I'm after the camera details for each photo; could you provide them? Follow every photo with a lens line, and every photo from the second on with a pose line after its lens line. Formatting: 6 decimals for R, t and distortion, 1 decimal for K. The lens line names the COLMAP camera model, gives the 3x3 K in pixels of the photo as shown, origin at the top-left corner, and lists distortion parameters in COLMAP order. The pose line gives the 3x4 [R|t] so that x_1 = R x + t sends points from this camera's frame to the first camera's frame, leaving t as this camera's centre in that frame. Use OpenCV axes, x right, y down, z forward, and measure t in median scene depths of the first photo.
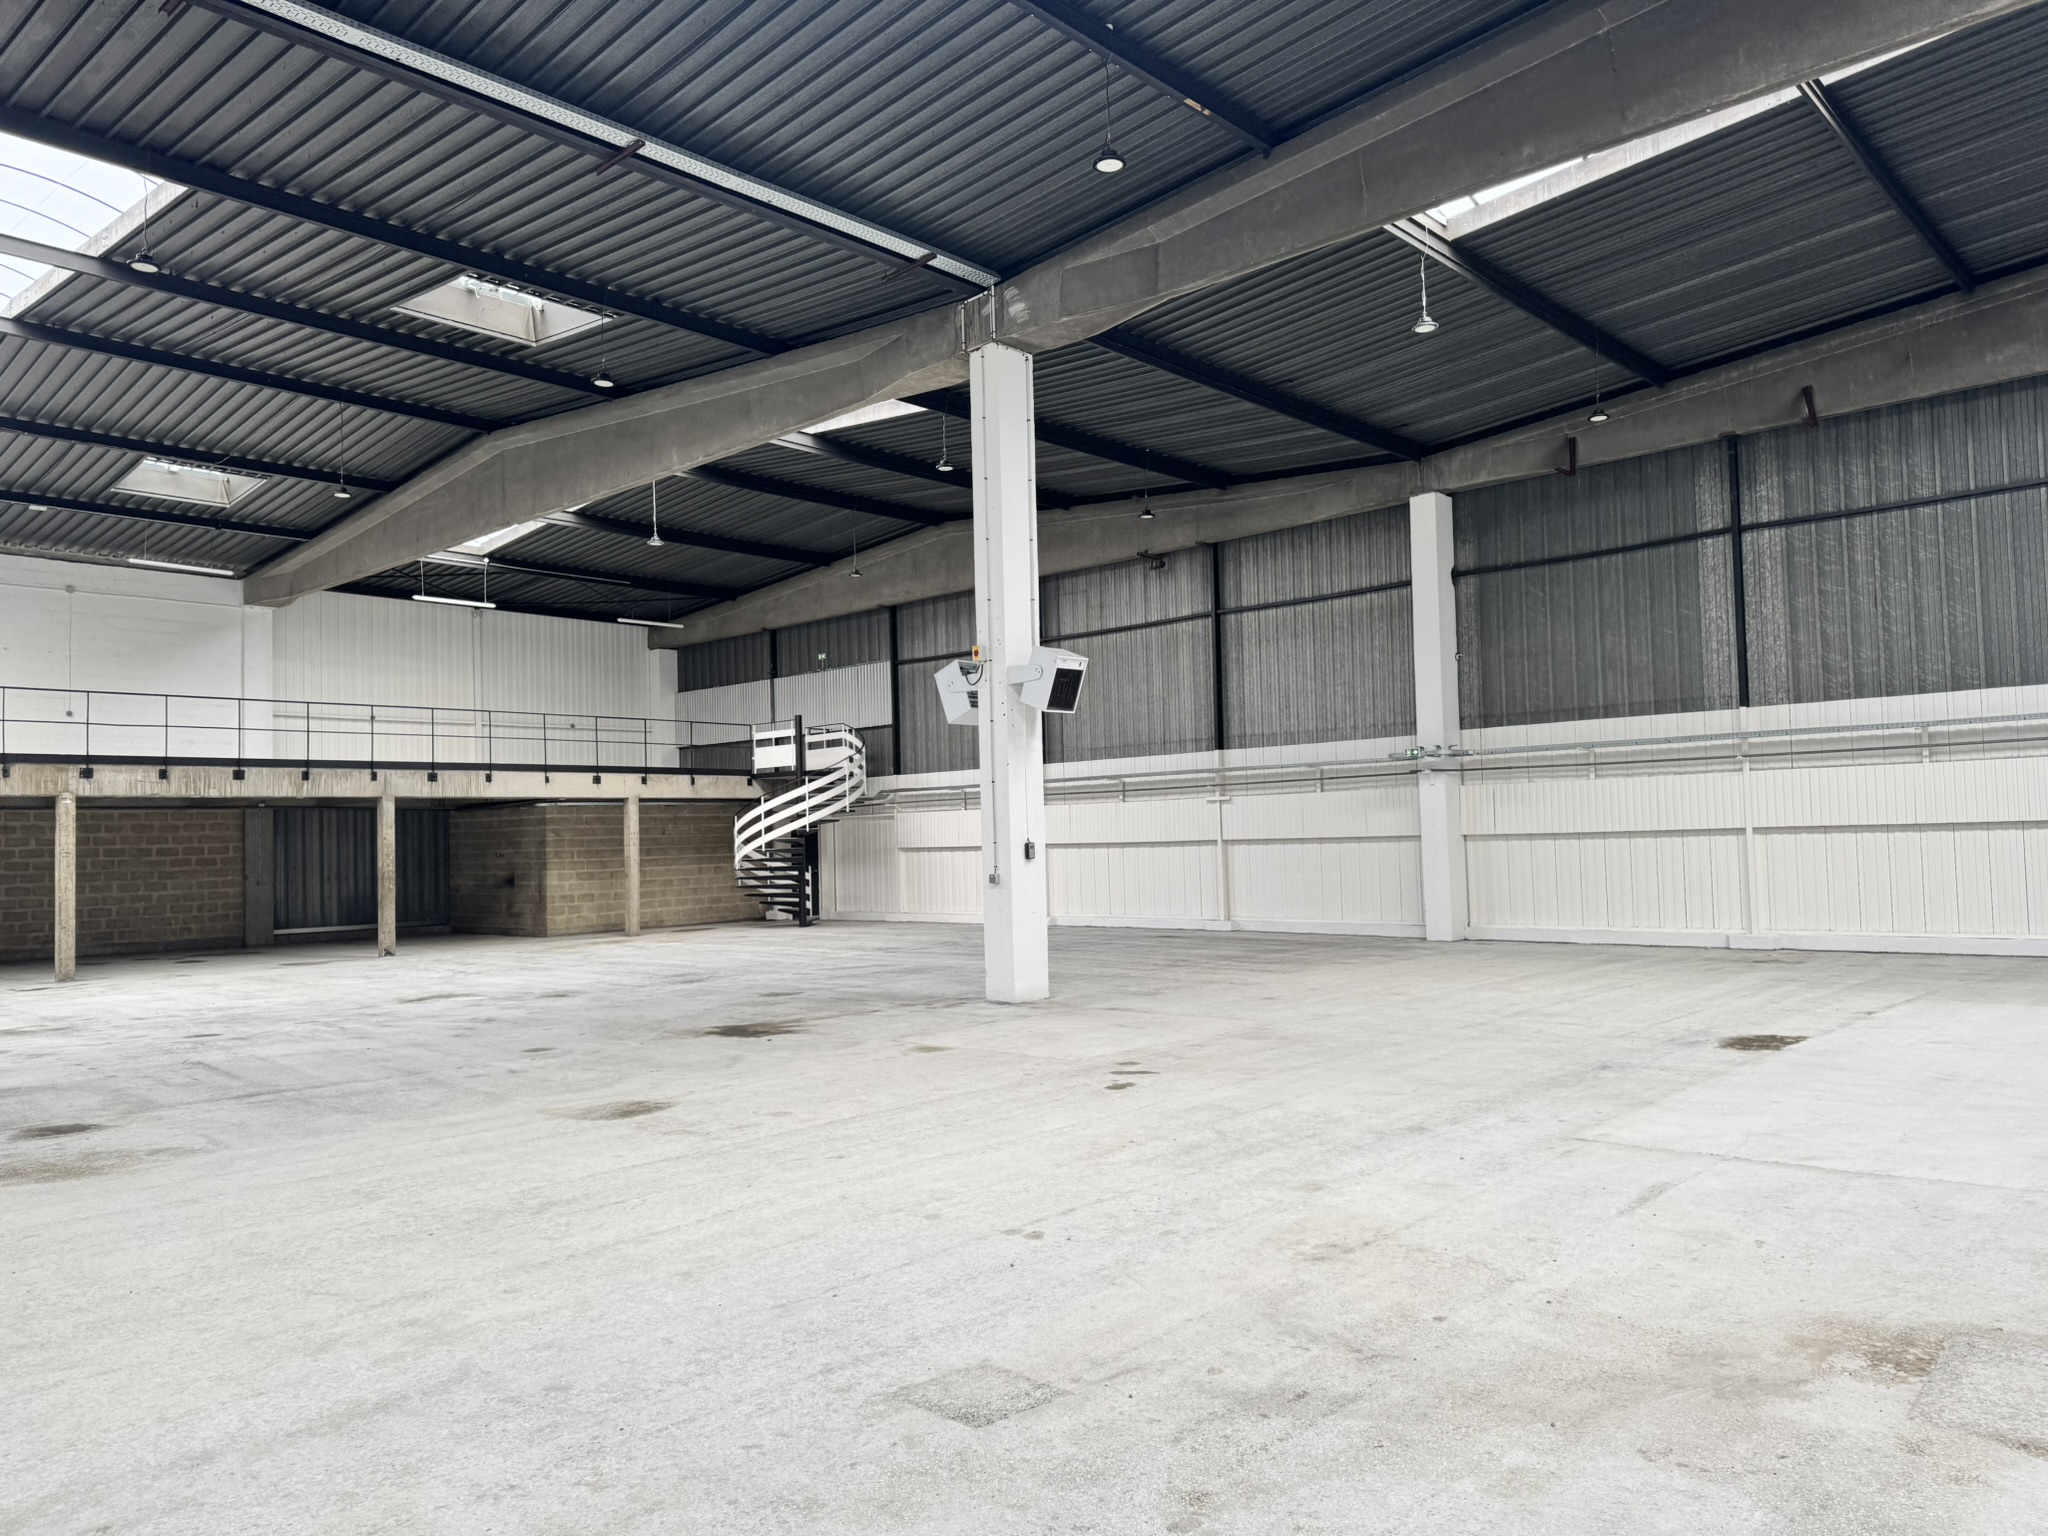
lens RADIAL K [[1430.7, 0, 1052.5], [0, 1430.7, 779.7], [0, 0, 1]] dist [0.070118, -0.092268]
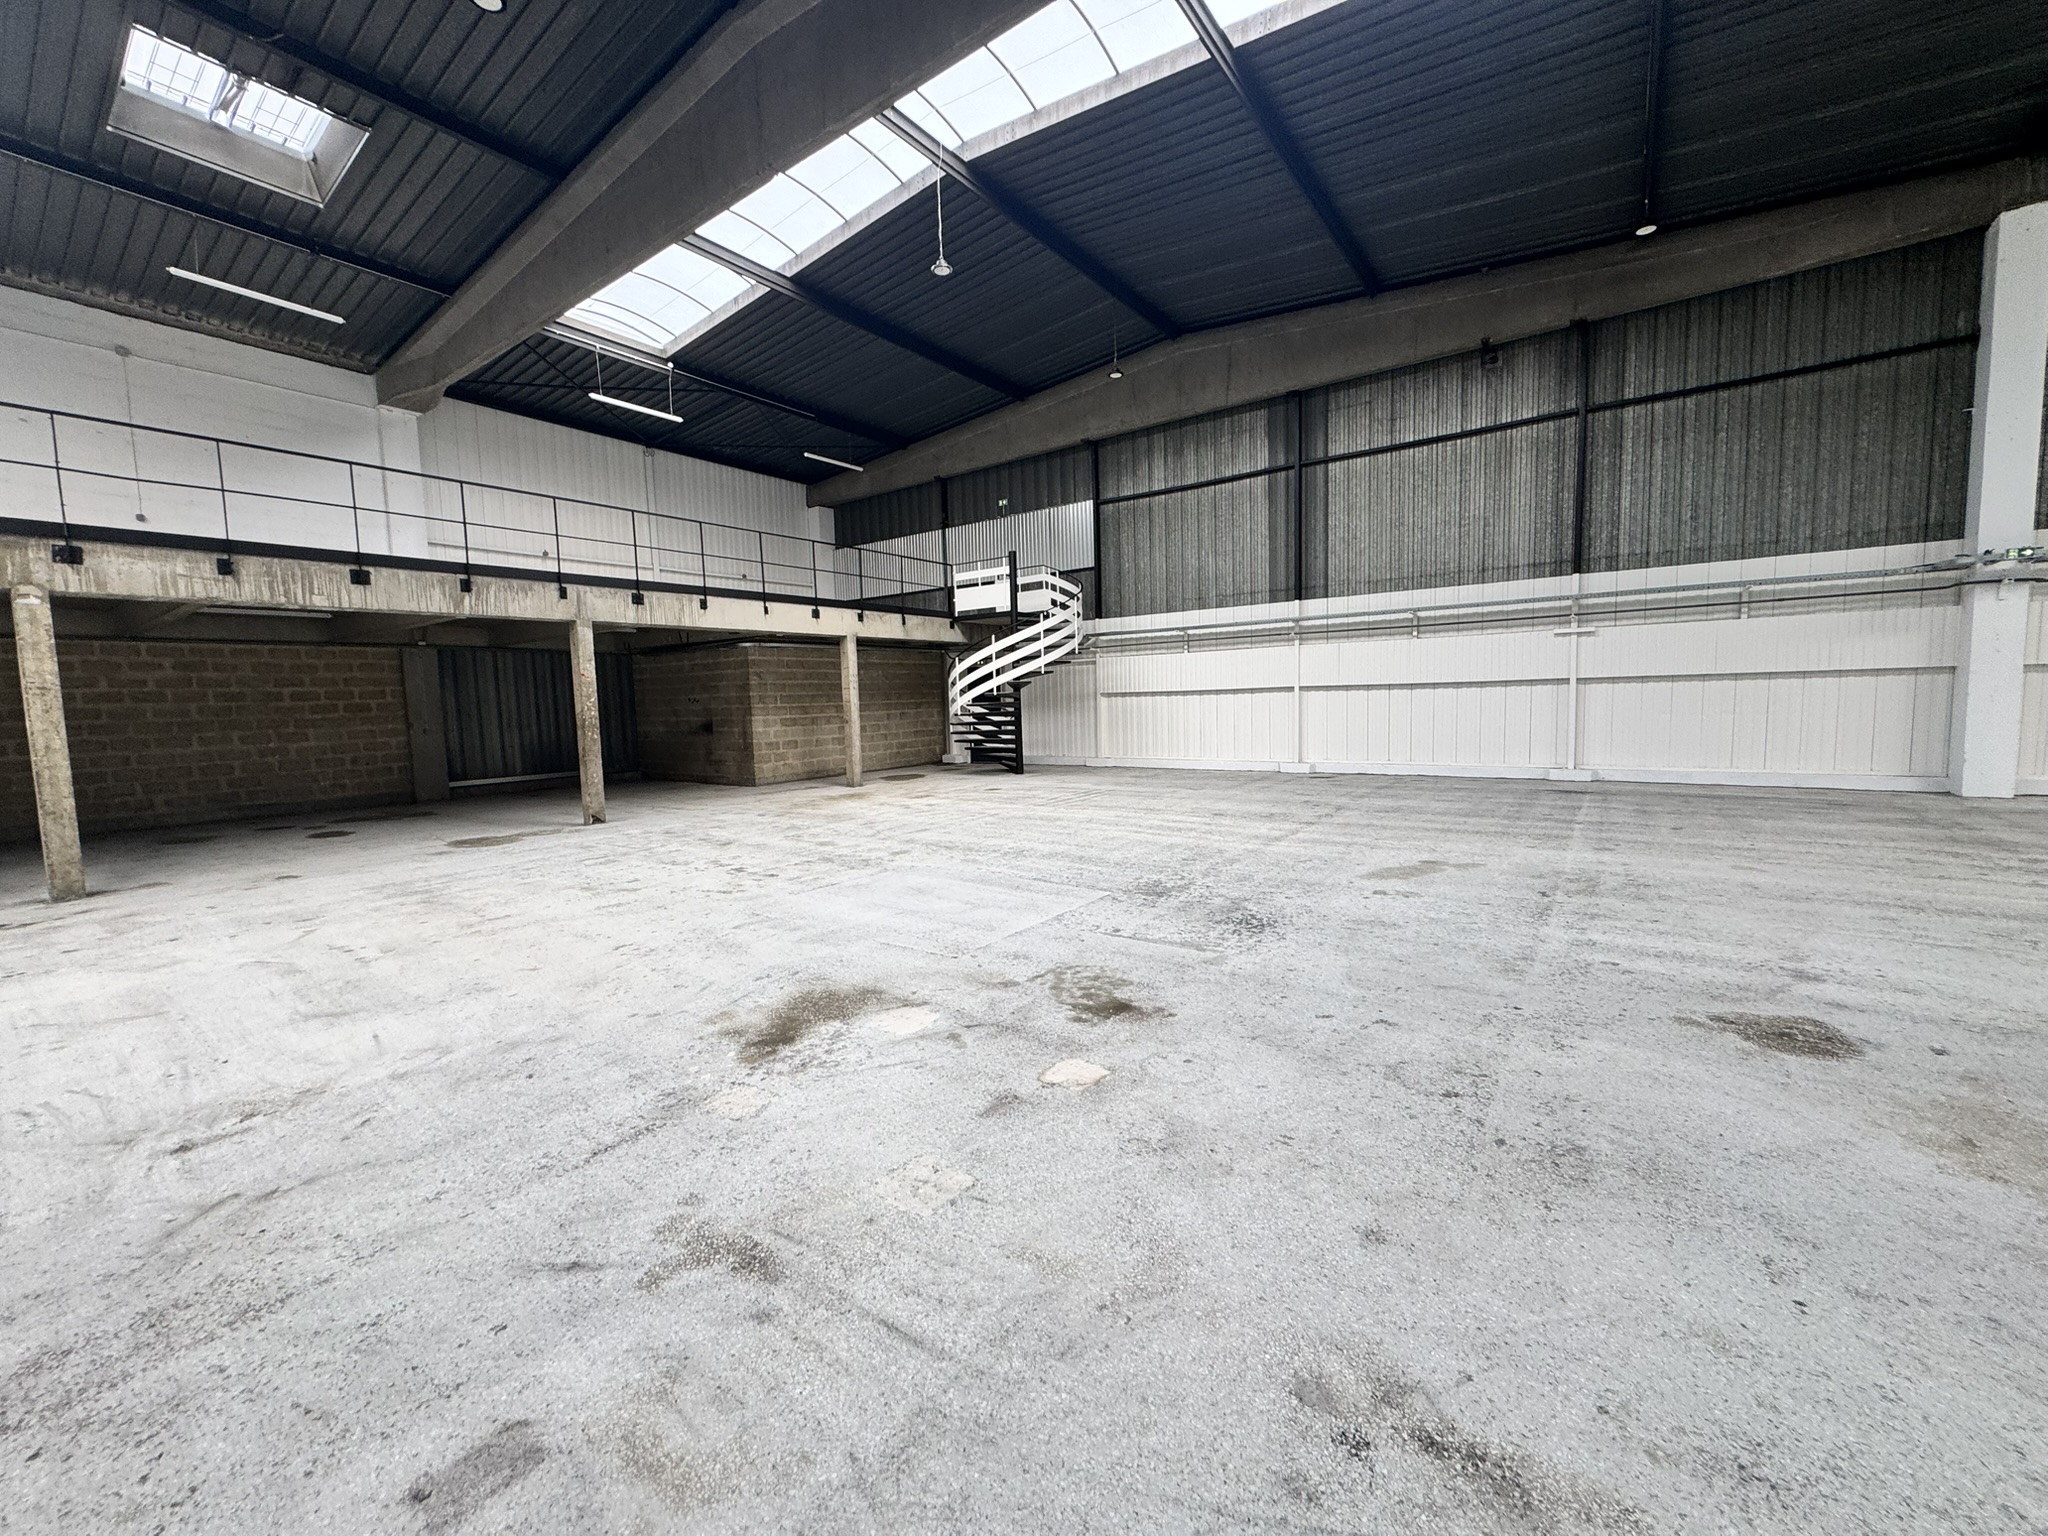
lens RADIAL K [[811.2, 0, 1021.0], [0, 811.2, 762.9], [0, 0, 1]] dist [0.001726, -0.000808]
pose [[0.994504, -0.011509, 0.104069, -0.267542], [-0.001316, 0.992488, 0.122337, 0.032734], [-0.104695, -0.121801, 0.987017, 0.528320]]
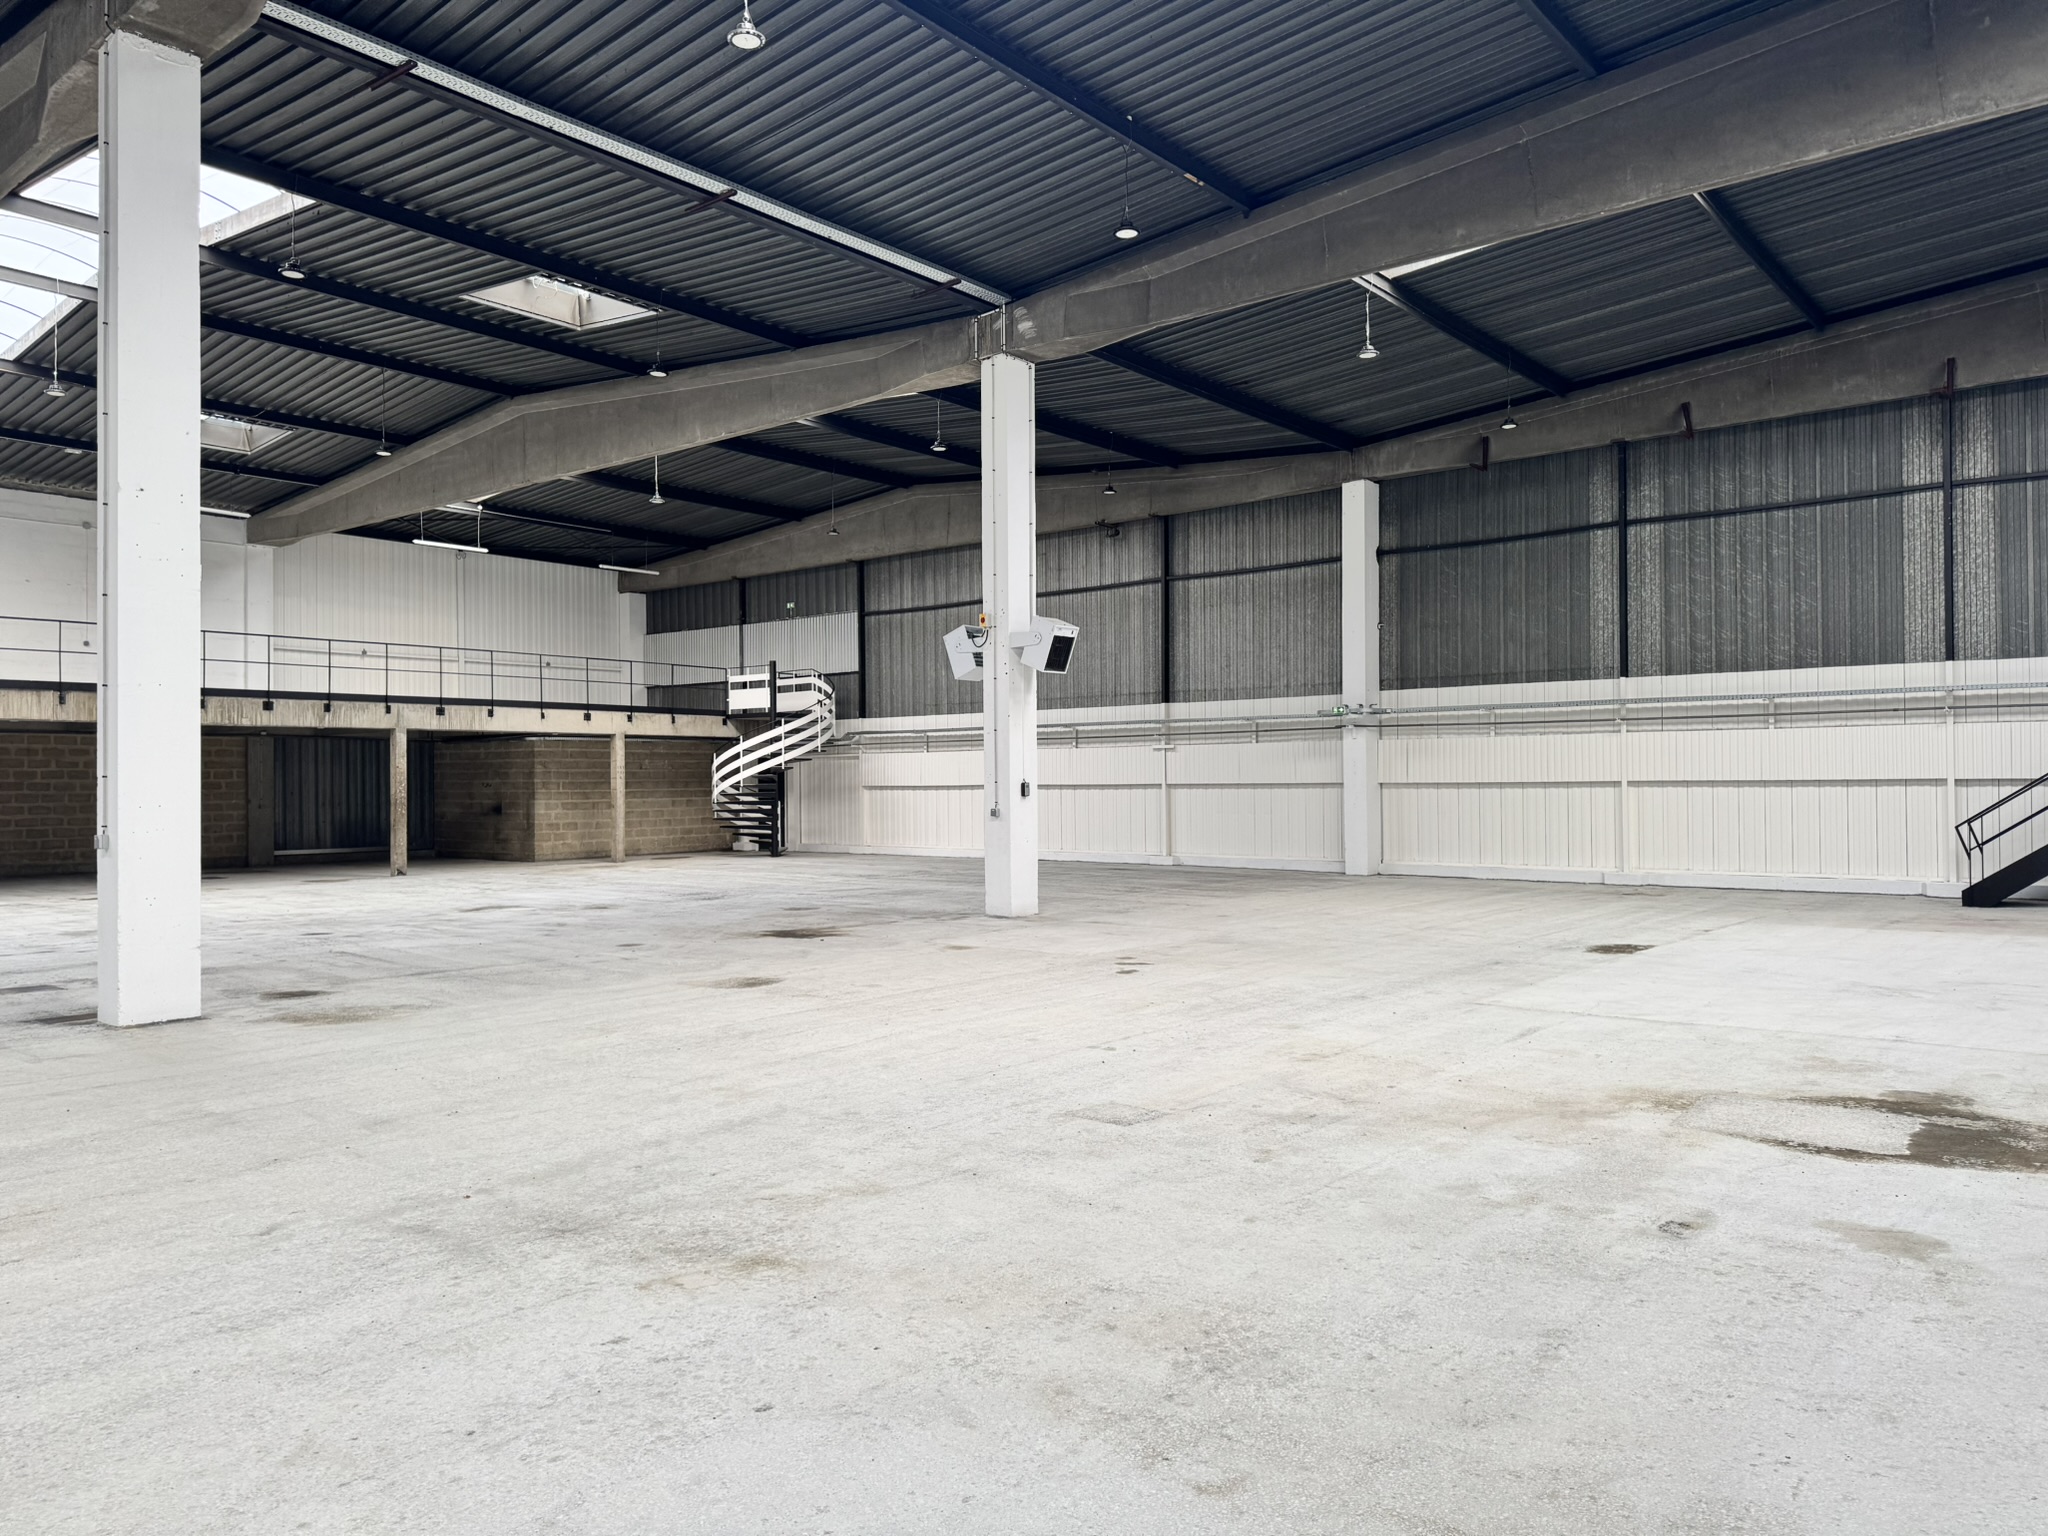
lens RADIAL K [[1427.0, 0, 1041.2], [0, 1427.0, 768.8], [0, 0, 1]] dist [0.091658, -0.136436]
pose [[0.998240, 0.019709, 0.055924, -0.040383], [-0.021496, 0.999272, 0.031532, -0.002587], [-0.055261, -0.032679, 0.997937, -0.103388]]
